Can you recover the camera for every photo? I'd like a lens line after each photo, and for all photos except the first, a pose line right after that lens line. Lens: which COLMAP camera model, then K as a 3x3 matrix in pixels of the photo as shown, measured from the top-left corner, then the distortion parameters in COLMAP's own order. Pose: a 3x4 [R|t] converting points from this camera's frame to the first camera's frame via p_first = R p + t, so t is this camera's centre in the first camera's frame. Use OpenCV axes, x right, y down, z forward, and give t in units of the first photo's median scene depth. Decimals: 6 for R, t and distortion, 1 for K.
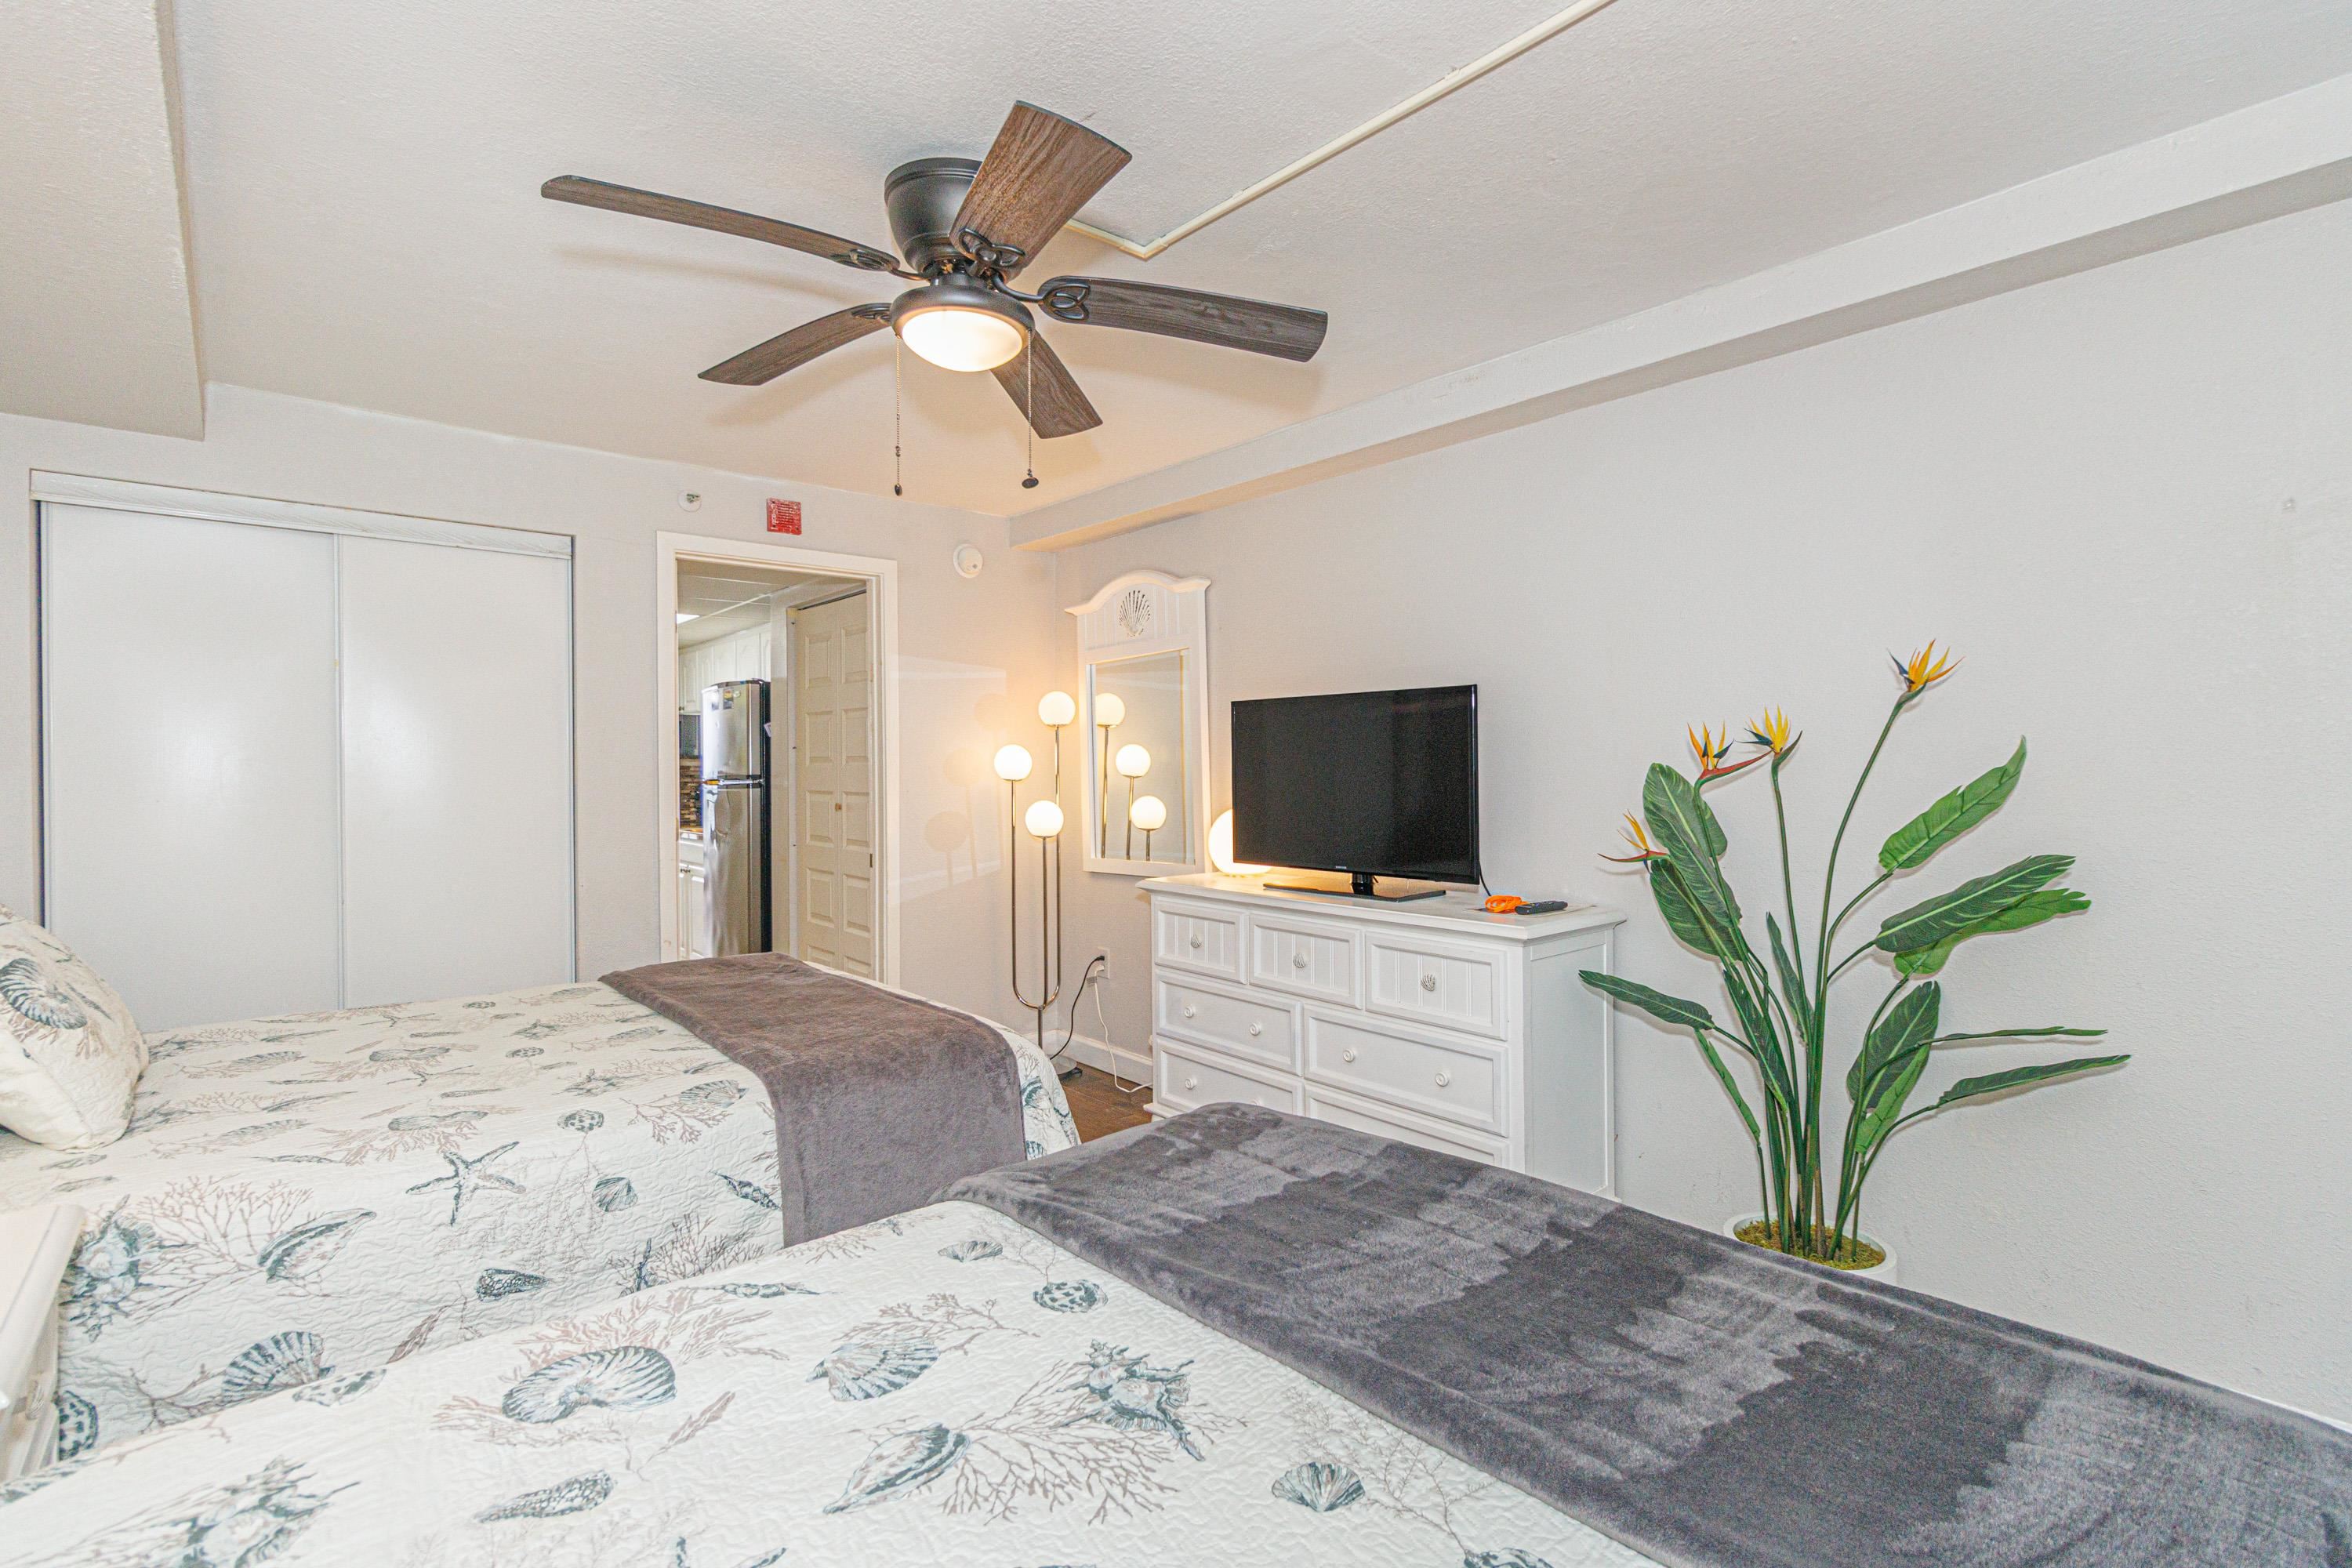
lens RADIAL K [[1089.6, 0, 1160.4], [0, 1089.6, 773.9], [0, 0, 1]] dist [0.003709, 0.000613]
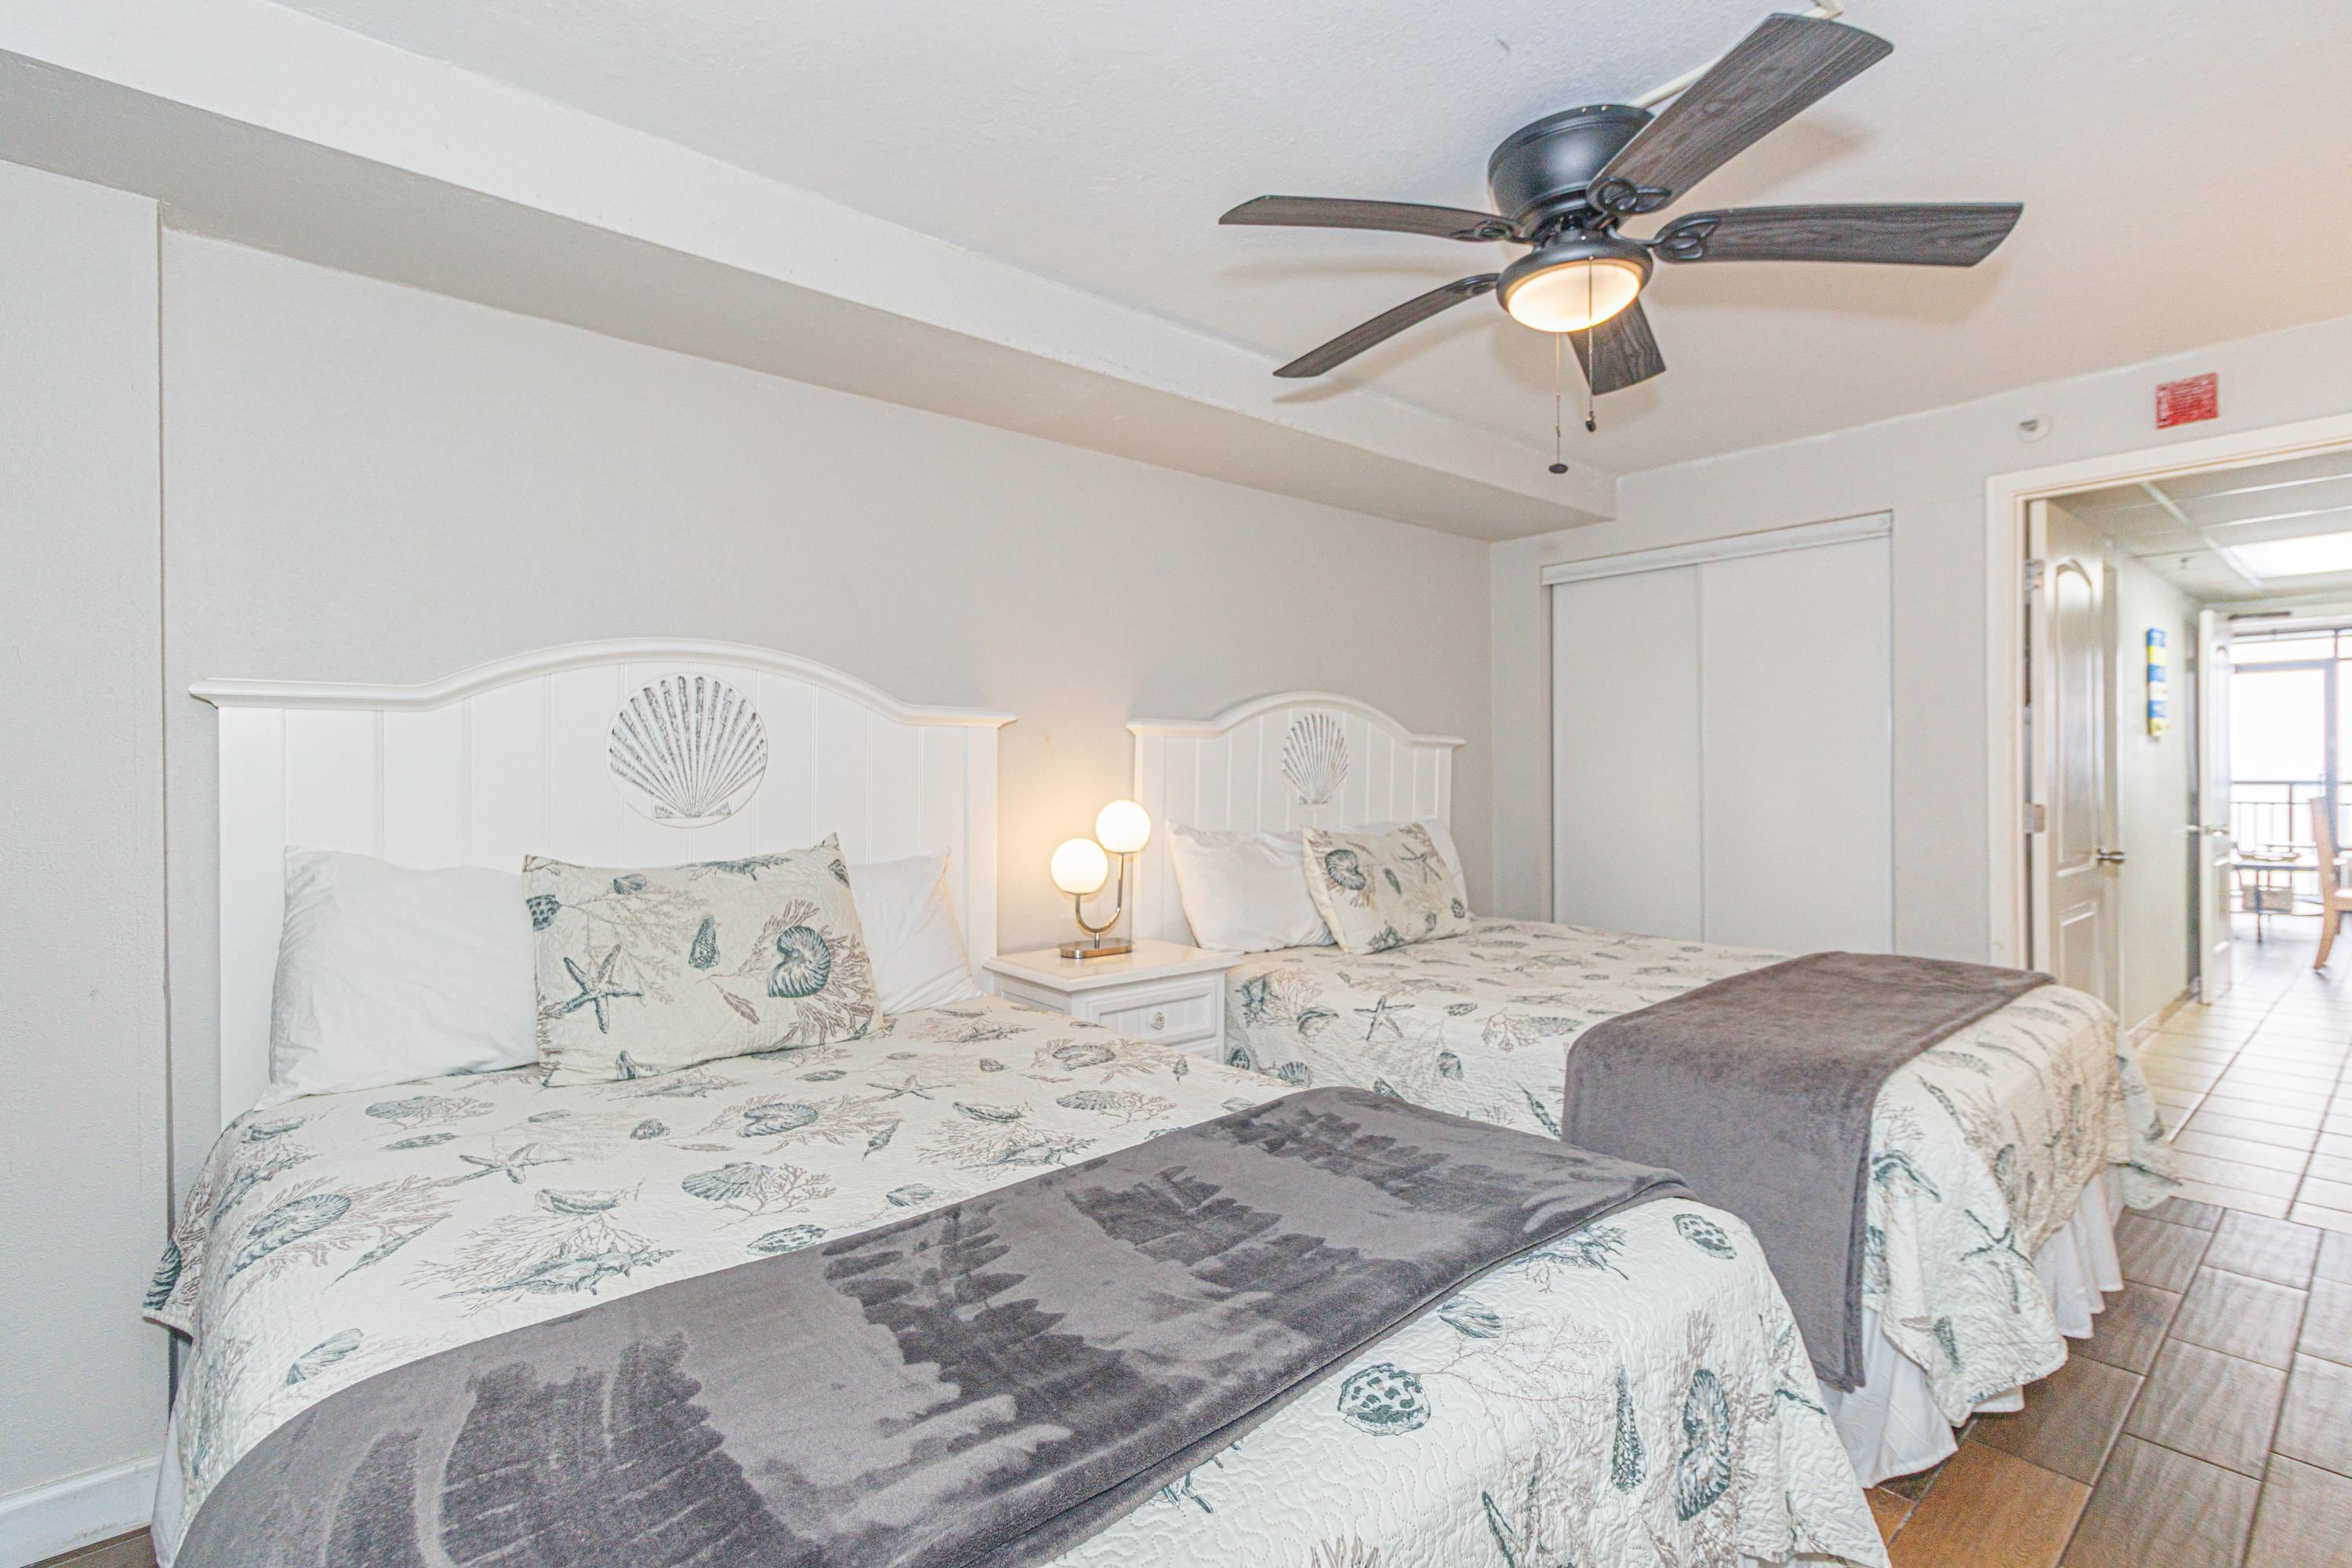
lens RADIAL K [[1089.6, 0, 1180.1], [0, 1089.6, 762.9], [0, 0, 1]] dist [0.003709, 0.000613]
pose [[0.007497, -0.002618, -0.999968, 0.763780], [-0.000459, 0.999996, -0.002622, 0.020721], [0.999972, 0.000479, 0.007496, 0.618973]]
